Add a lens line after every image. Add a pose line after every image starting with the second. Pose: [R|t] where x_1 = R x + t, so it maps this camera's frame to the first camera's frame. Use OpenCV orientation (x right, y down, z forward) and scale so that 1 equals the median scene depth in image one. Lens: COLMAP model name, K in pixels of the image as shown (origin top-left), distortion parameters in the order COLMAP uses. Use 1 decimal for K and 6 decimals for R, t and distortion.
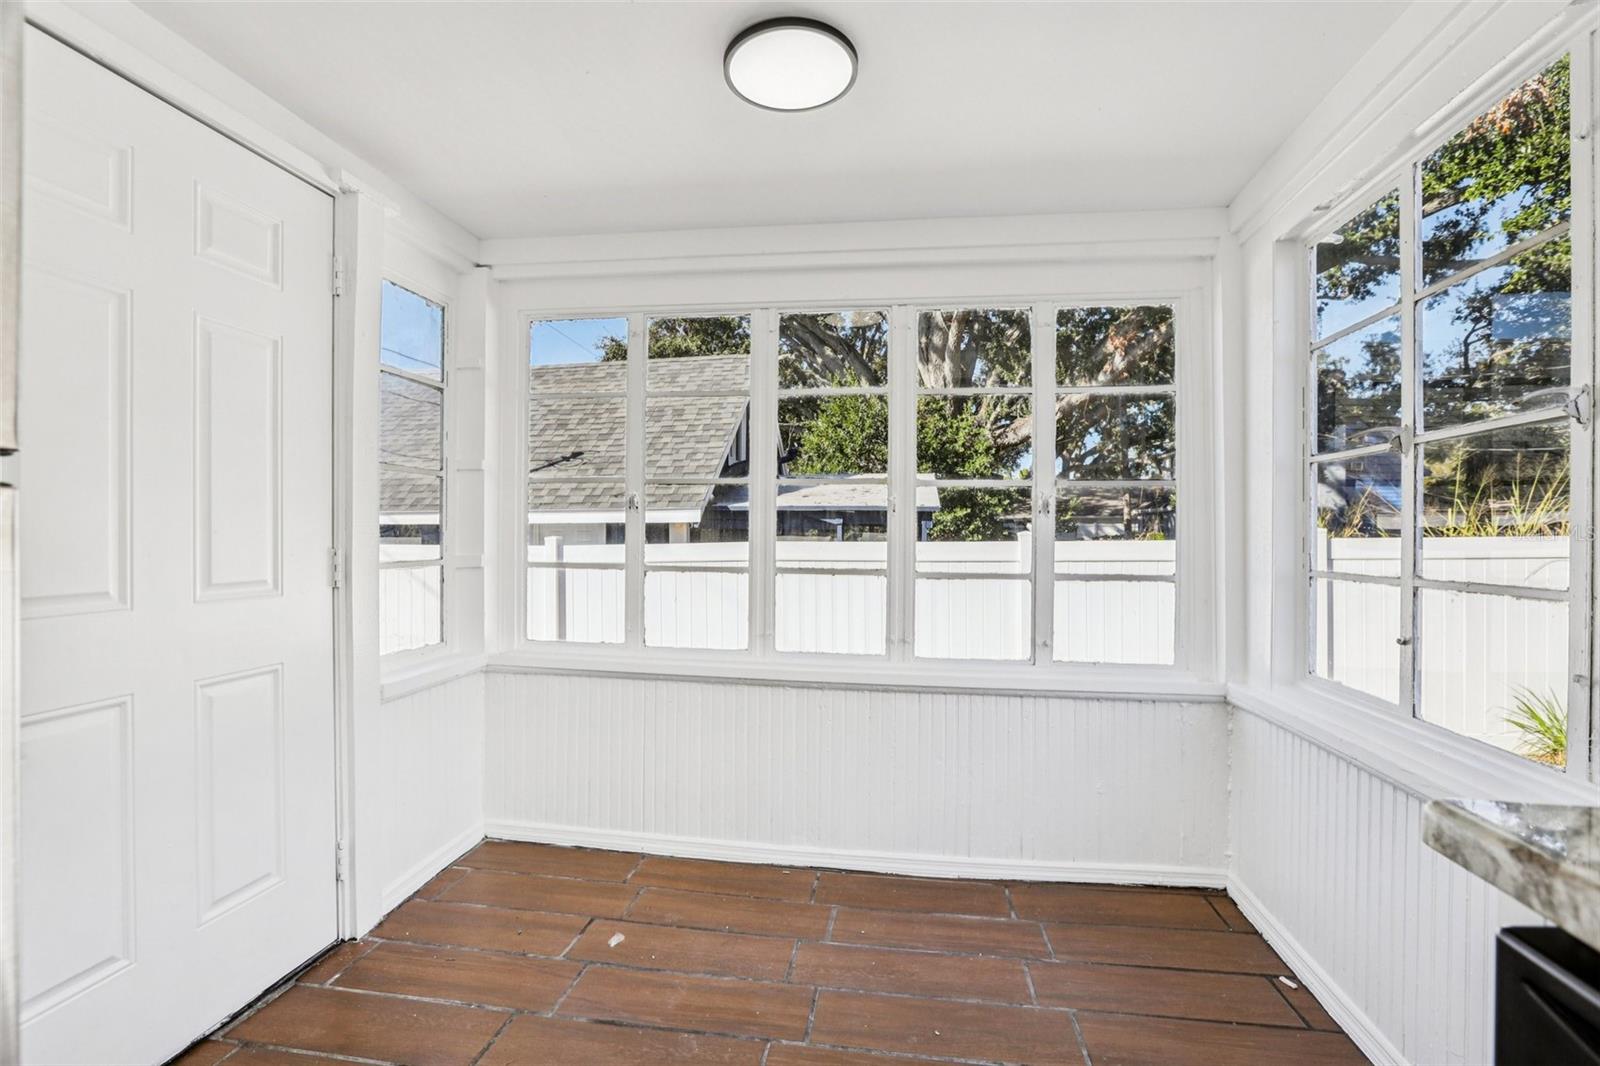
lens RADIAL K [[730.8, 0, 795.4], [0, 730.8, 534.8], [0, 0, 1]] dist [-0.050925, 0.023319]
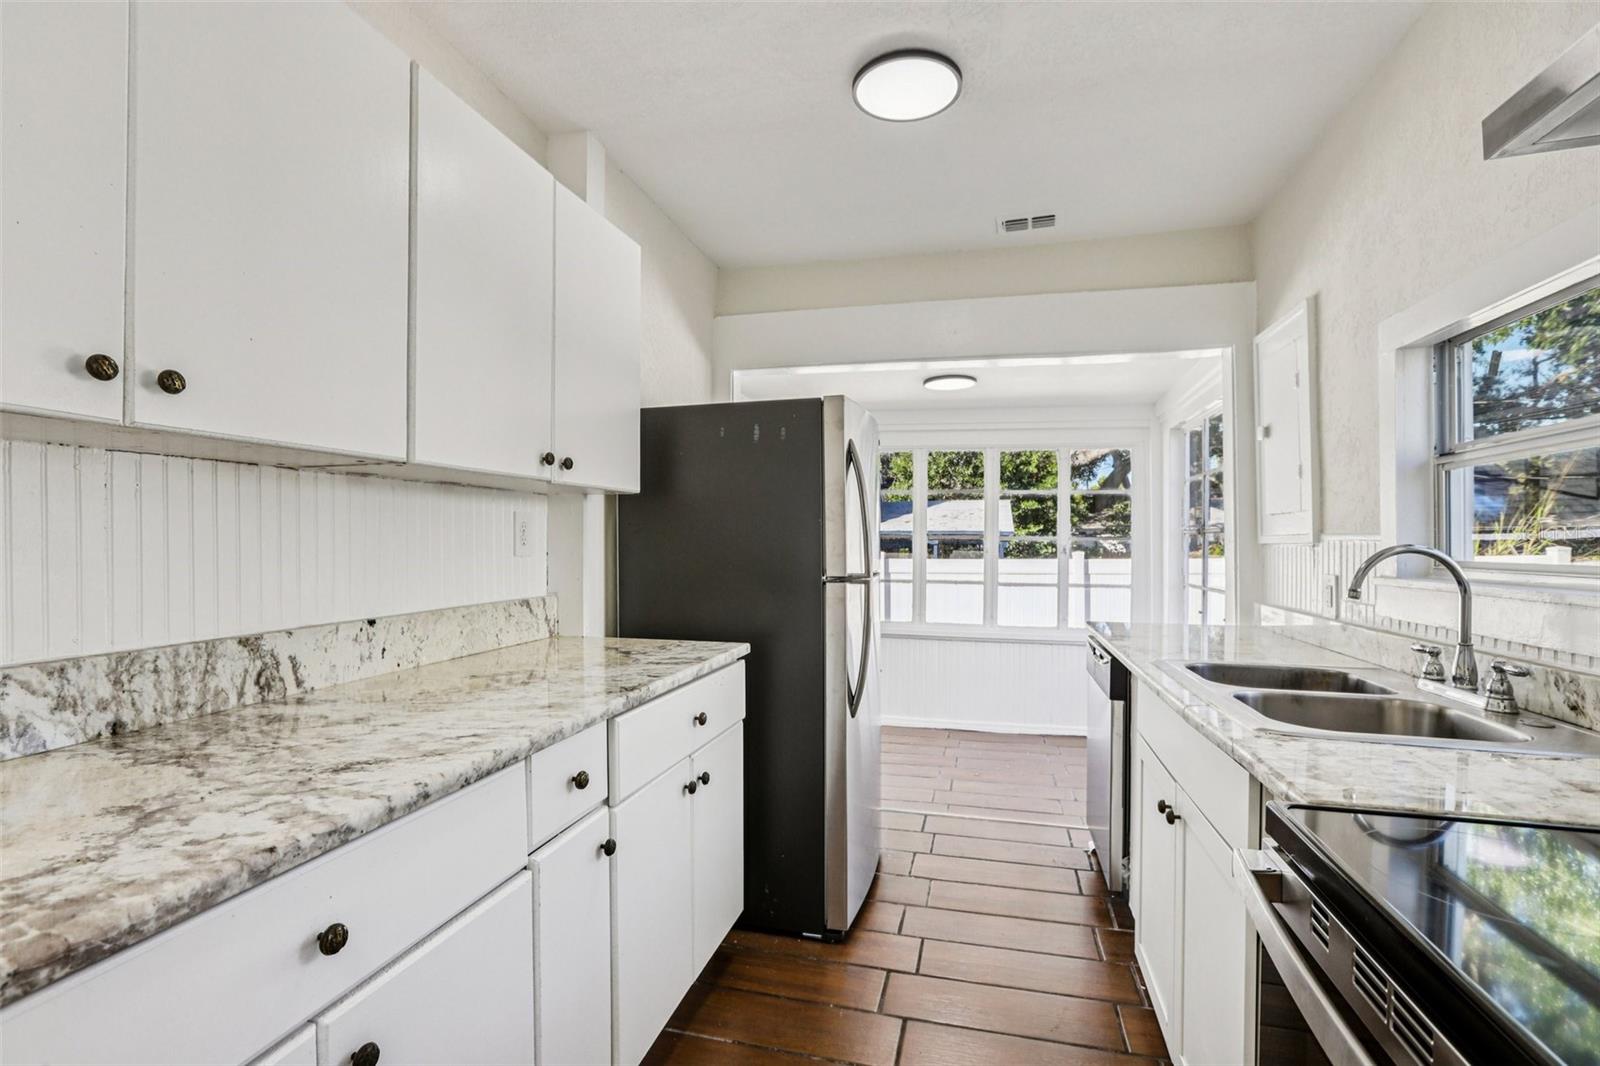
lens RADIAL K [[732.6, 0, 801.2], [0, 732.6, 542.3], [0, 0, 1]] dist [-0.047056, 0.026389]
pose [[0.995785, -0.000270, -0.091715, -0.184829], [0.000347, 1.000000, 0.000824, -0.059652], [0.091715, -0.000852, 0.995785, -1.014765]]
